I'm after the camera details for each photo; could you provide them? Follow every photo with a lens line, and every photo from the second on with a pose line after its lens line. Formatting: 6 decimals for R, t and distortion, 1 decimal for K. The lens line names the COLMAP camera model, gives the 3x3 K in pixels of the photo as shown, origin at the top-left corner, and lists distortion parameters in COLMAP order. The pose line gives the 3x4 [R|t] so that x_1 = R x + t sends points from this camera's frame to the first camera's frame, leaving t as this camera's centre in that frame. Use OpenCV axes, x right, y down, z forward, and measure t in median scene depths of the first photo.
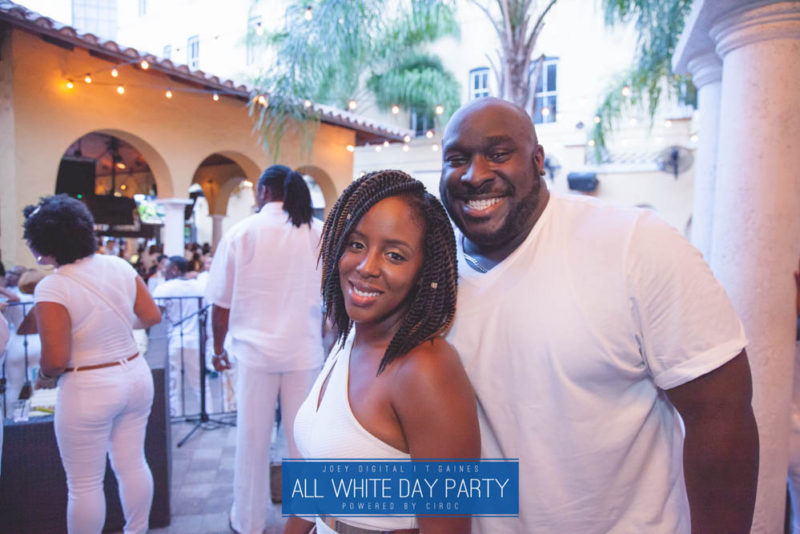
lens RADIAL K [[547.6, 0, 402.5], [0, 547.6, 267.5], [0, 0, 1]] dist [-0.051995, 0.026321]
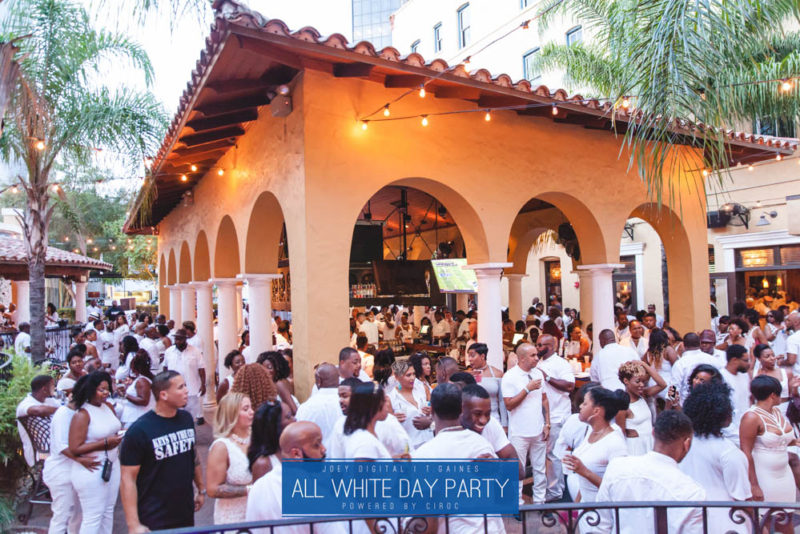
lens RADIAL K [[547.6, 0, 402.3], [0, 547.6, 270.4], [0, 0, 1]] dist [-0.051995, 0.026321]
pose [[0.890676, -0.058234, -0.450893, -0.159647], [0.021063, 0.995983, -0.087026, -0.043994], [0.454150, 0.068014, 0.888325, 0.237704]]
